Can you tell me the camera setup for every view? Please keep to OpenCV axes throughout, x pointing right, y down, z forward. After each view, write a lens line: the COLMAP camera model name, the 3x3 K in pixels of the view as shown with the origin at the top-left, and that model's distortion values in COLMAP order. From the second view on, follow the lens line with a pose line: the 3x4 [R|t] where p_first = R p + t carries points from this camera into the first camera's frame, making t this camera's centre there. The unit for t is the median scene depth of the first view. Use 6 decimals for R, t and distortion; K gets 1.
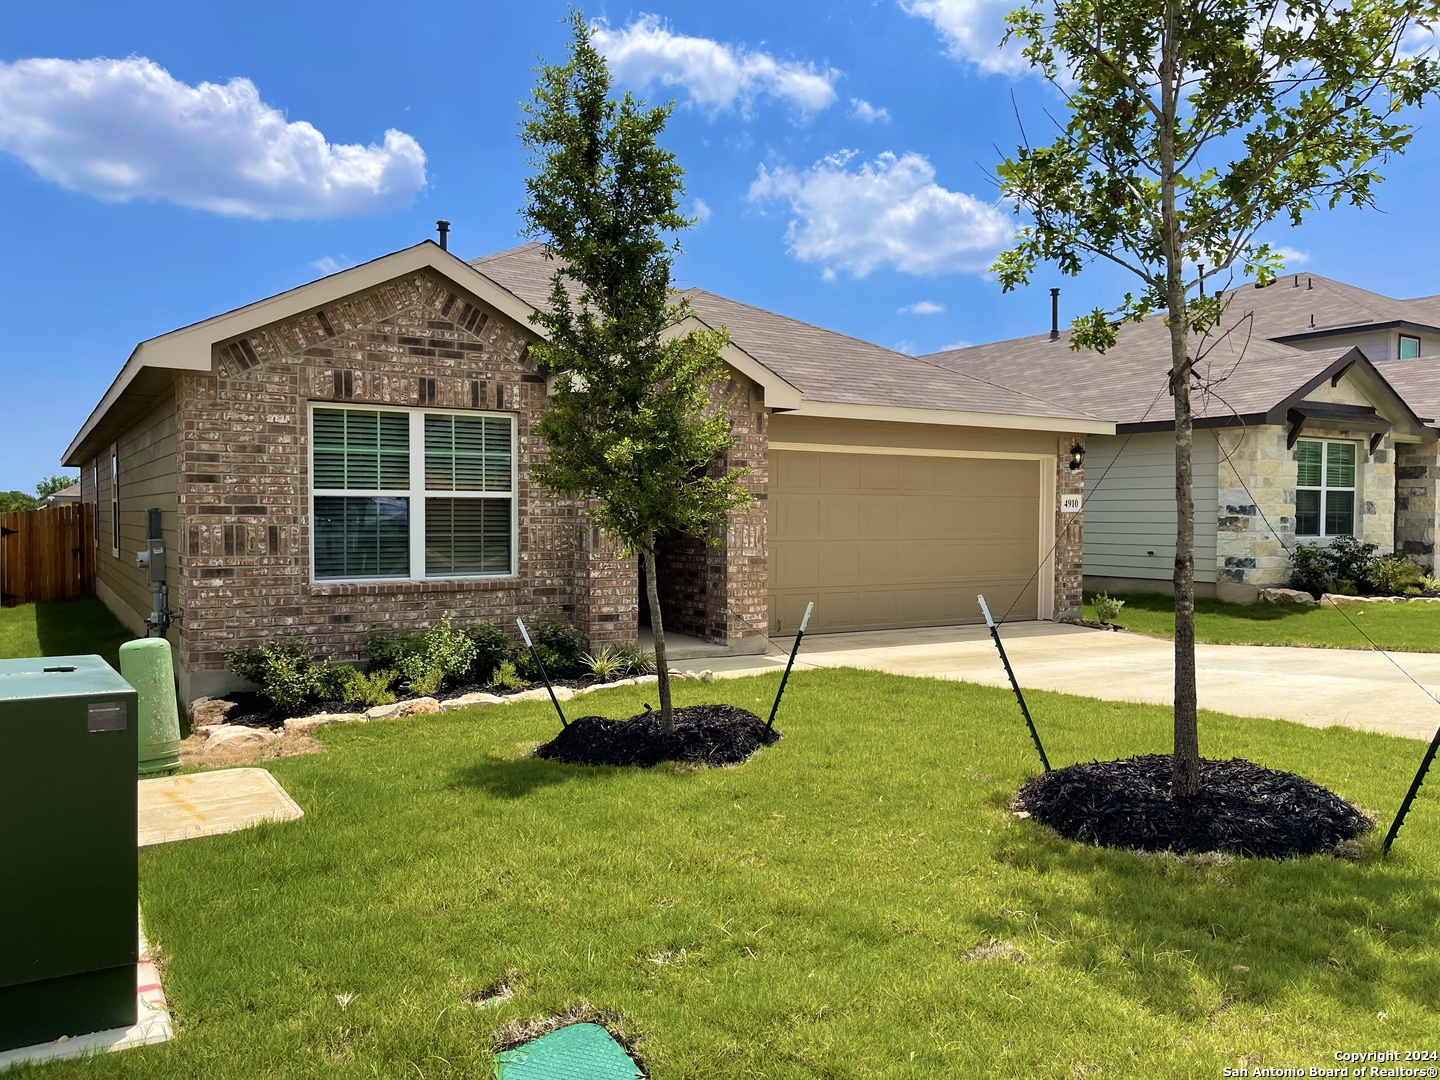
lens RADIAL K [[1089.1, 0, 720.0], [0, 1089.1, 540.0], [0, 0, 1]] dist [0.063767, -0.076950]
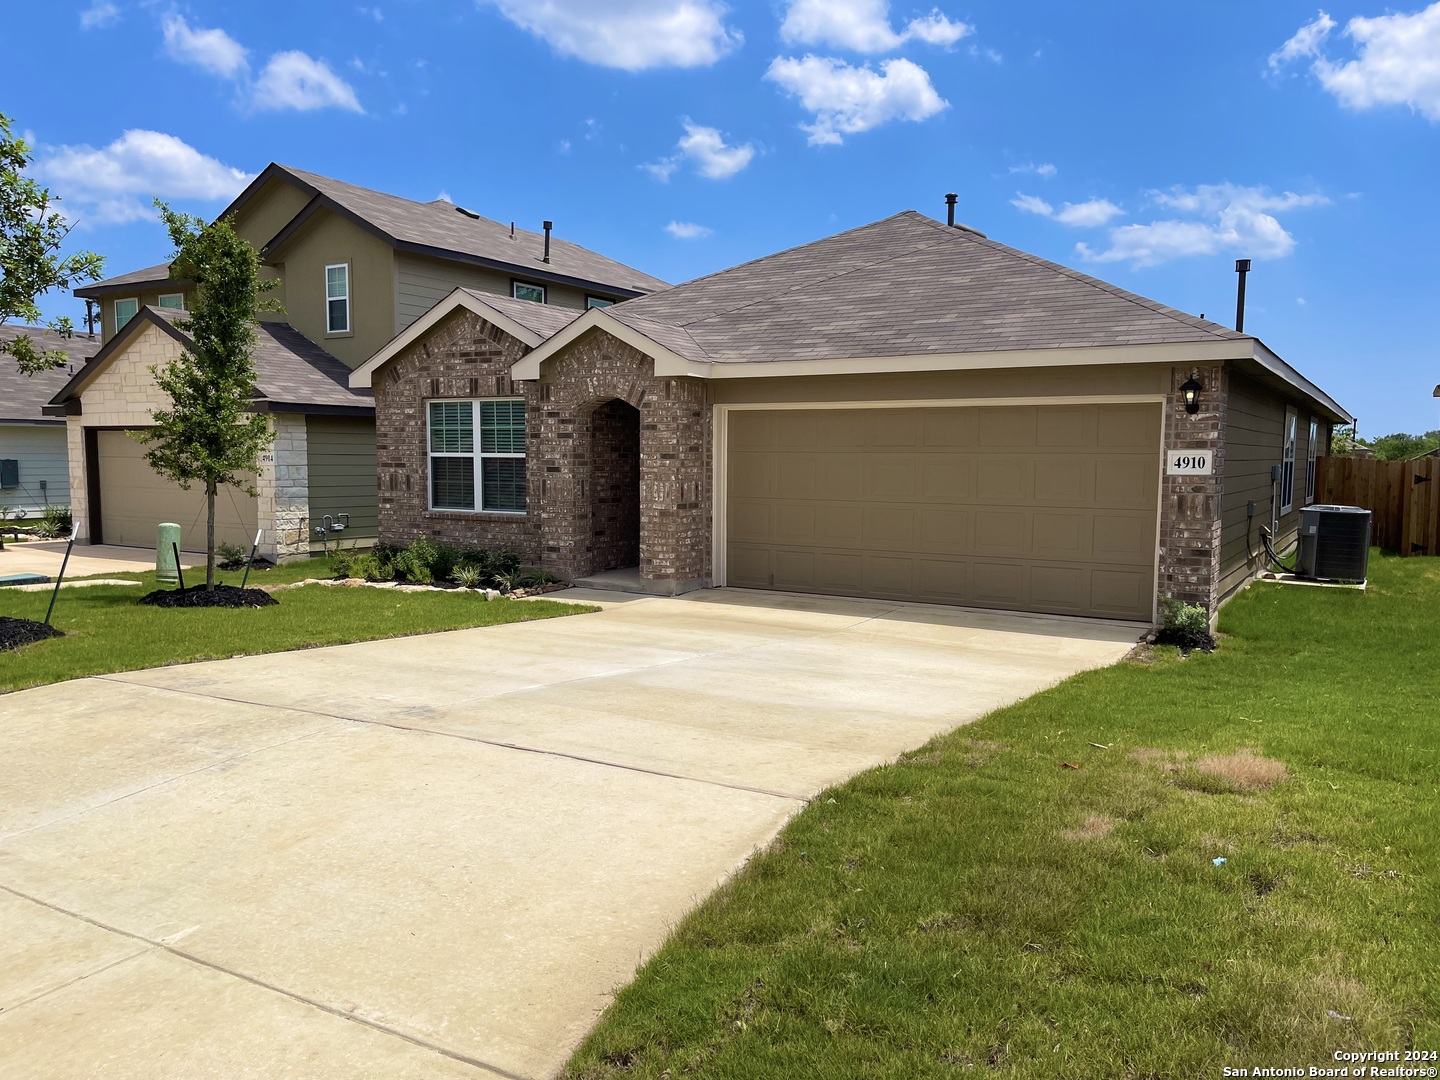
lens RADIAL K [[1089.1, 0, 720.0], [0, 1089.1, 540.0], [0, 0, 1]] dist [0.063767, -0.076950]
pose [[0.438946, 0.071377, -0.895674, 1.218354], [-0.026204, 0.997433, 0.066644, -0.034236], [0.898131, -0.005783, 0.439689, 0.630657]]
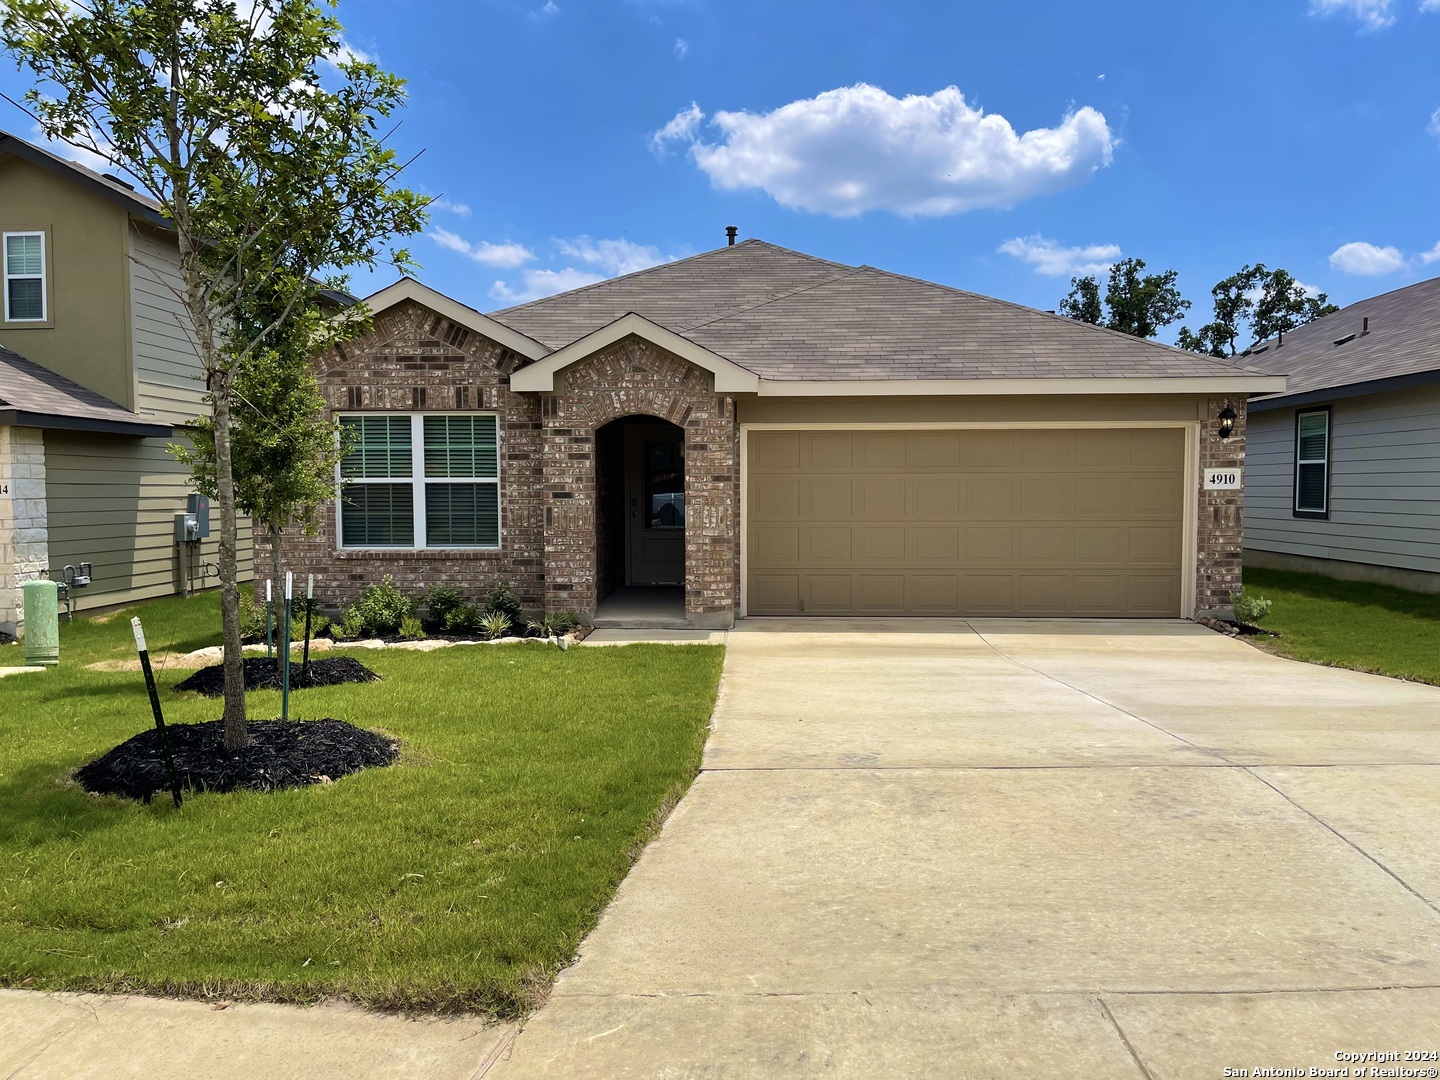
lens RADIAL K [[1089.1, 0, 720.0], [0, 1089.1, 540.0], [0, 0, 1]] dist [0.063767, -0.076950]
pose [[0.824324, 0.022843, -0.565657, 0.710010], [-0.007883, 0.999552, 0.028876, -0.012718], [0.566063, -0.019344, 0.824135, 0.160621]]
